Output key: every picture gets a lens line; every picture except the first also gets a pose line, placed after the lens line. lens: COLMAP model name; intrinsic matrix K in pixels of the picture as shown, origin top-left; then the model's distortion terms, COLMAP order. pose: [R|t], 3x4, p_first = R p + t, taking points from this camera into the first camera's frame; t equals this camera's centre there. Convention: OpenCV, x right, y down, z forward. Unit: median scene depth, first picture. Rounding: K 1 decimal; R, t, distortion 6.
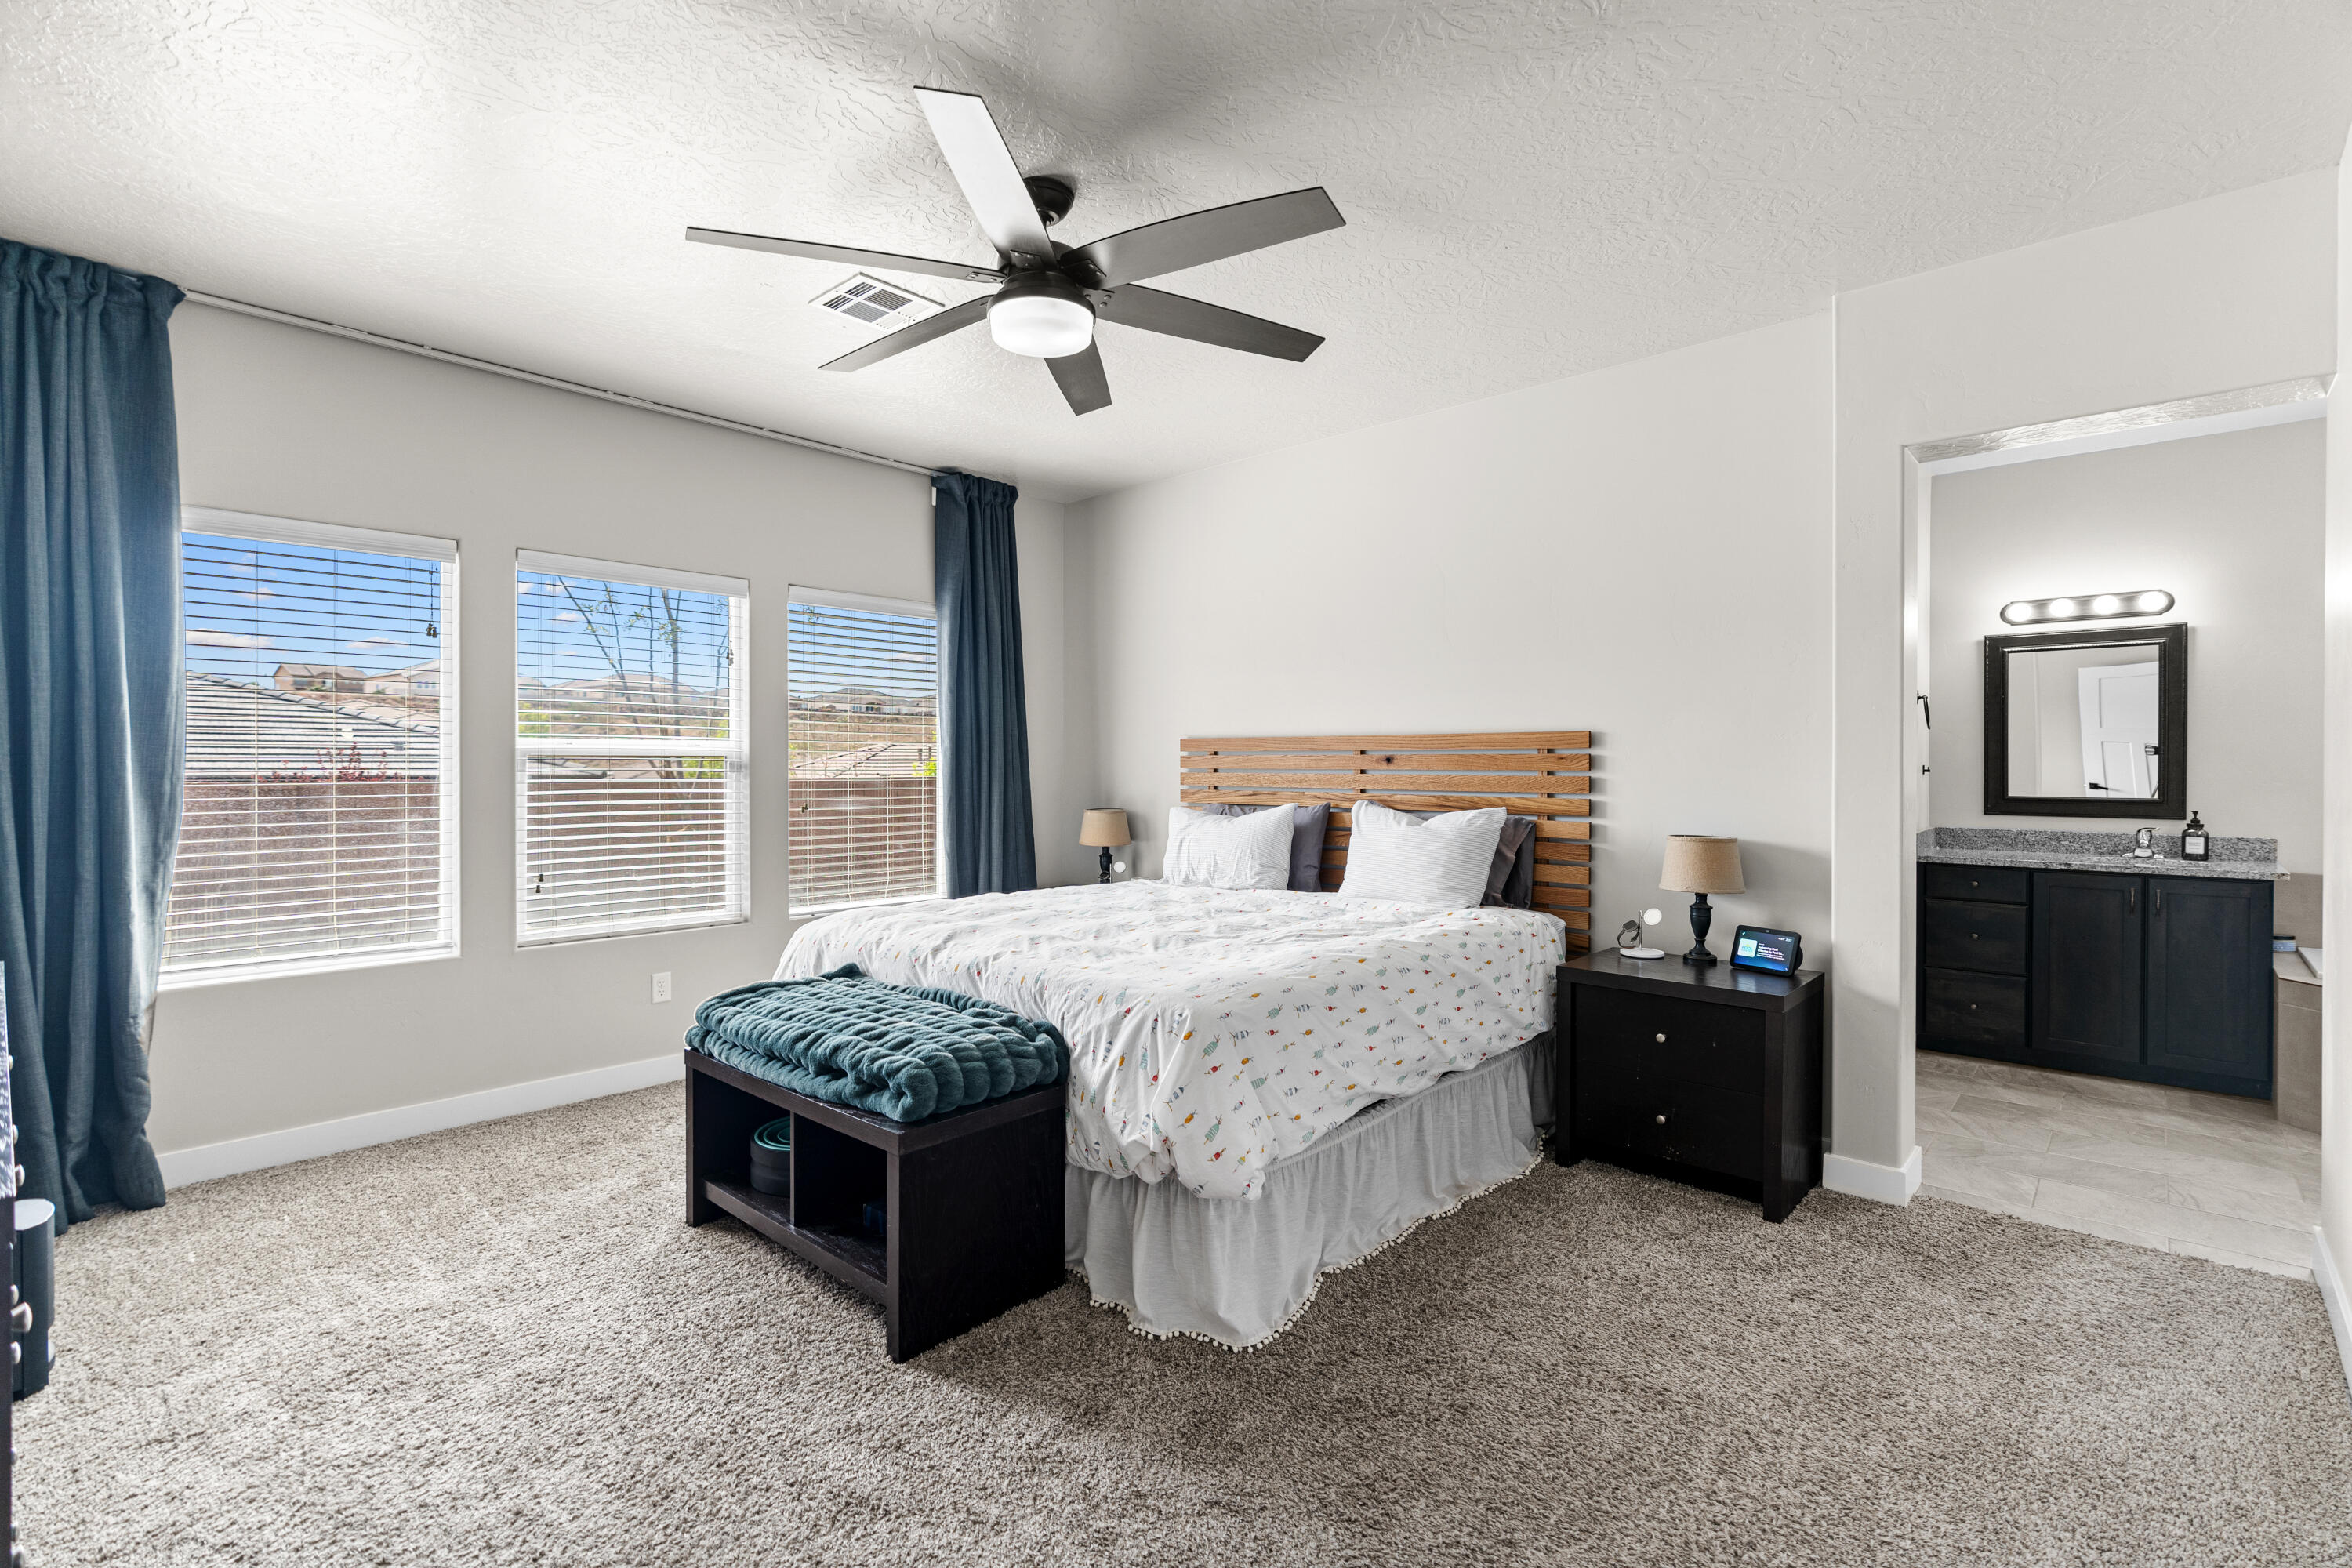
lens RADIAL K [[1080.6, 0, 1178.3], [0, 1080.6, 804.2], [0, 0, 1]] dist [-0.008643, 0.003776]
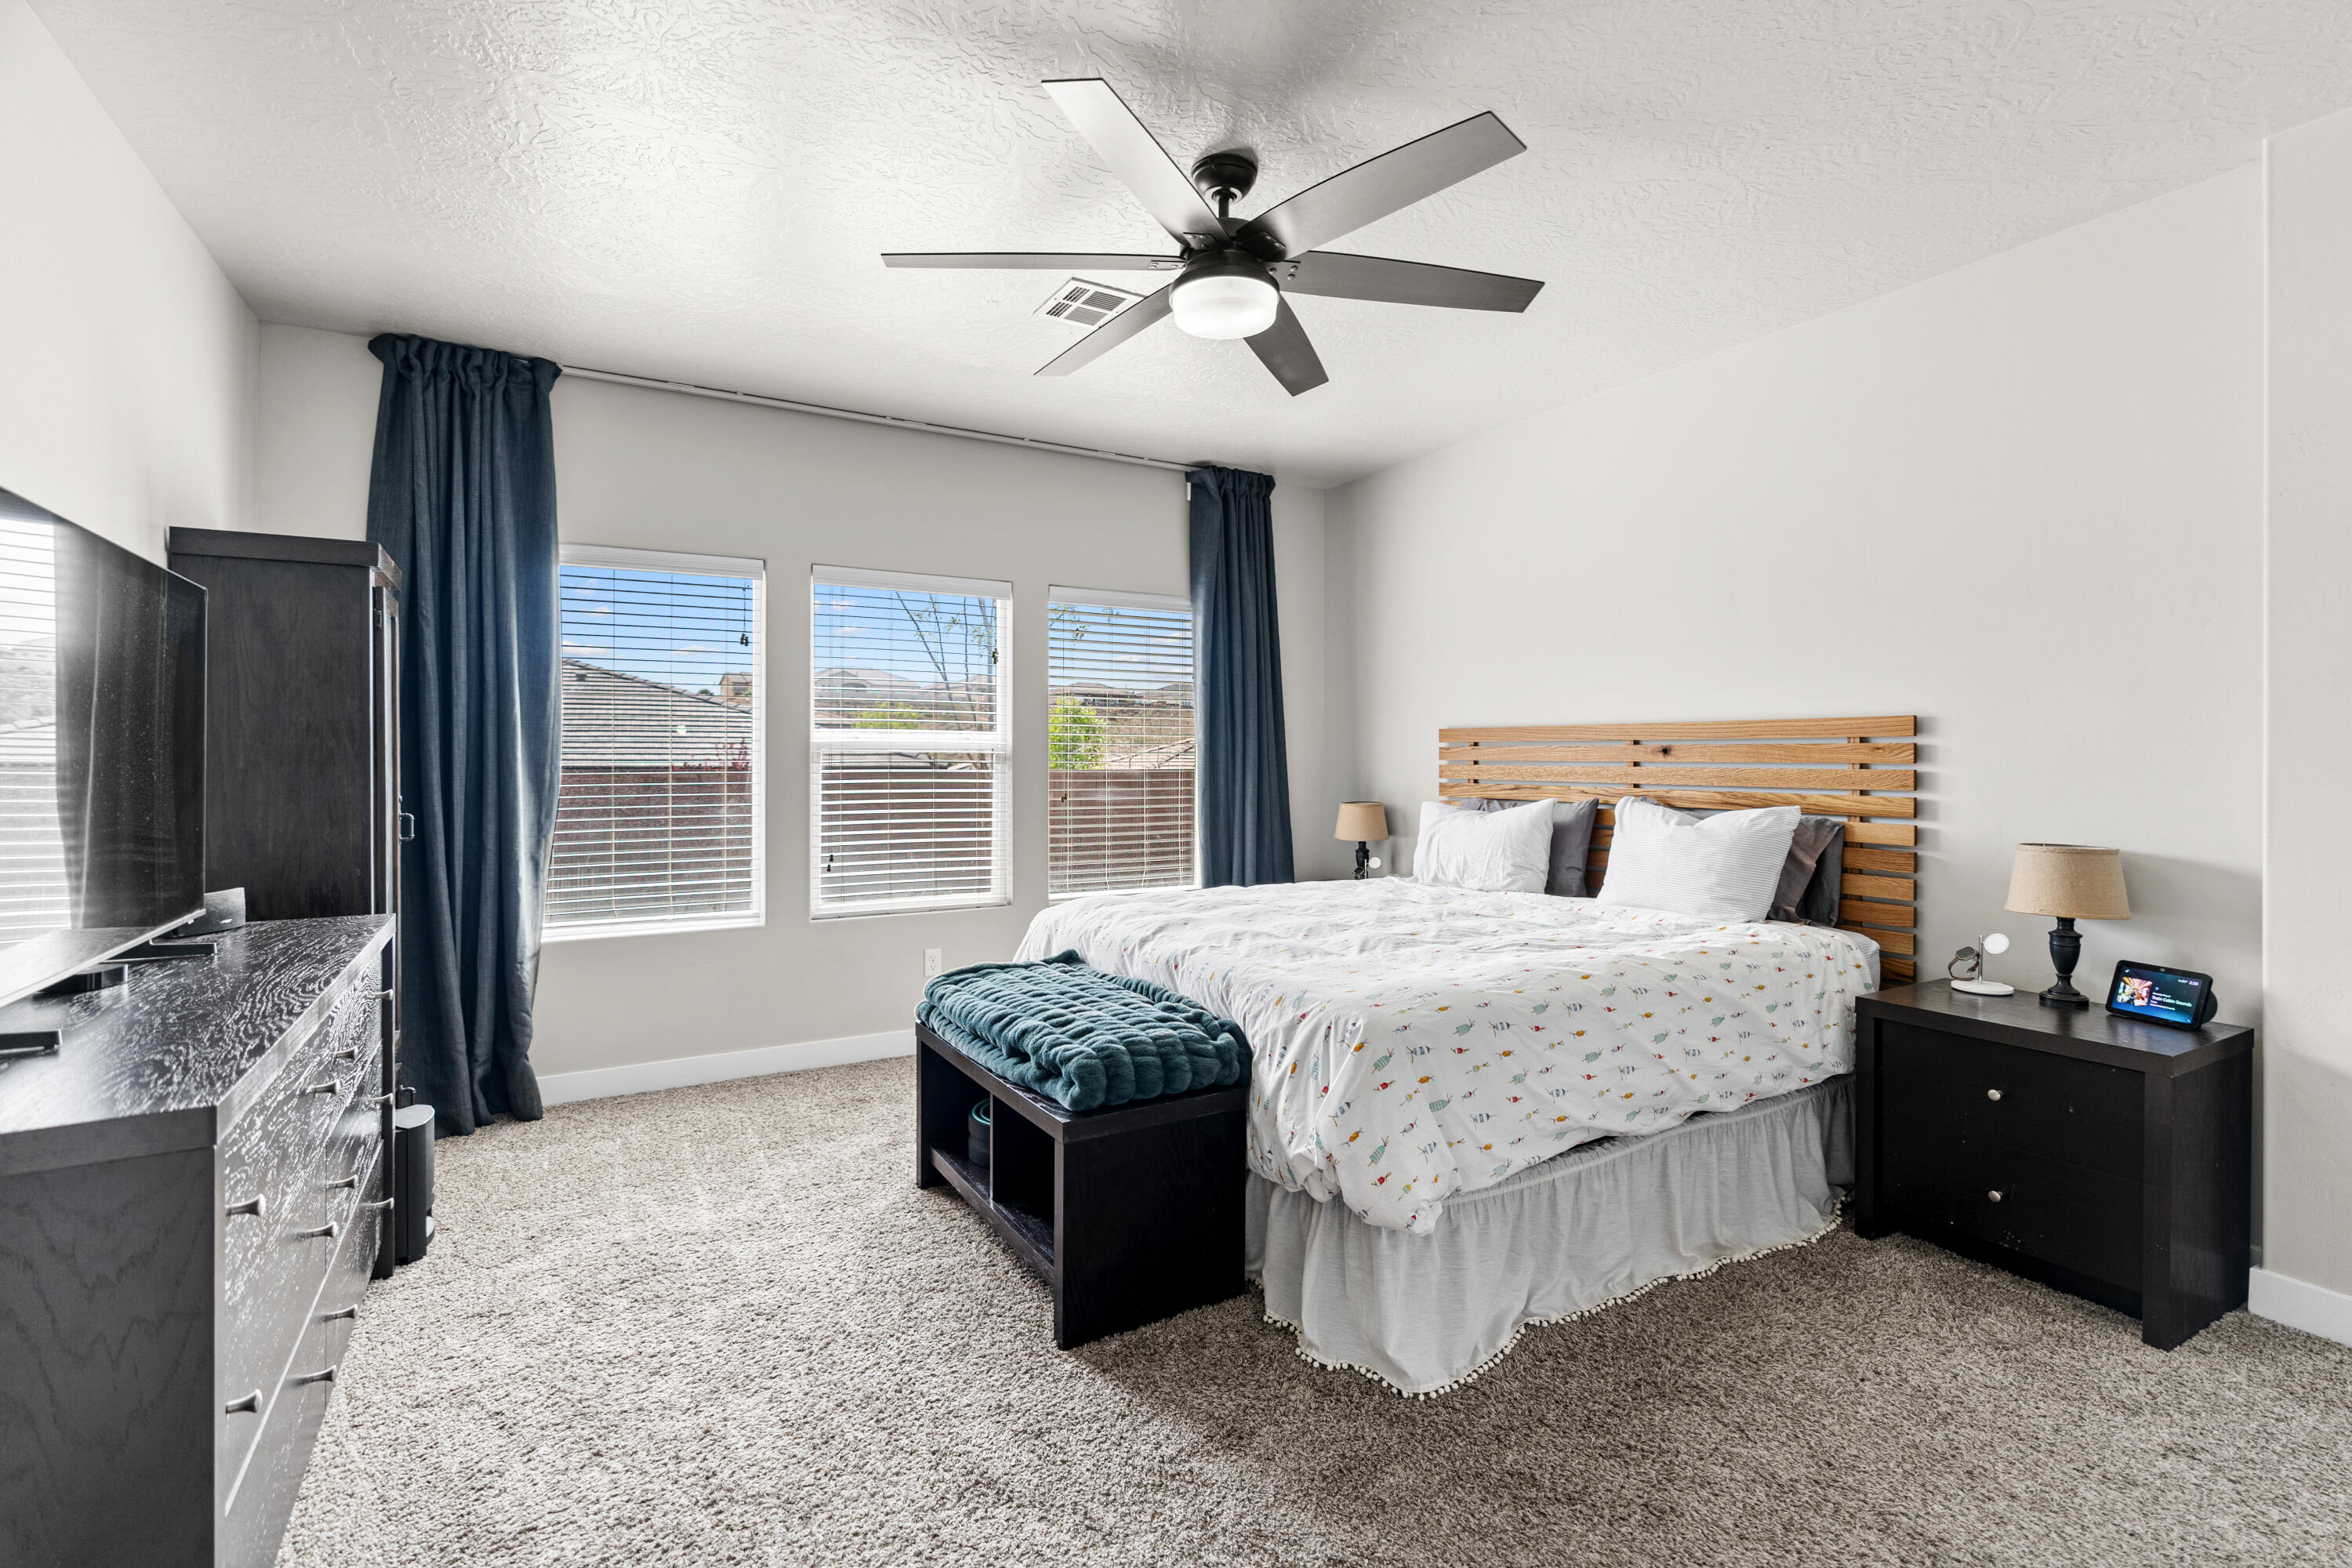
lens RADIAL K [[1082.1, 0, 1174.7], [0, 1082.1, 788.9], [0, 0, 1]] dist [-0.008906, 0.003405]
pose [[0.954116, 0.008294, -0.299322, 0.113355], [-0.010424, 0.999930, -0.005520, -0.001148], [0.299256, 0.008387, 0.954136, 0.052110]]
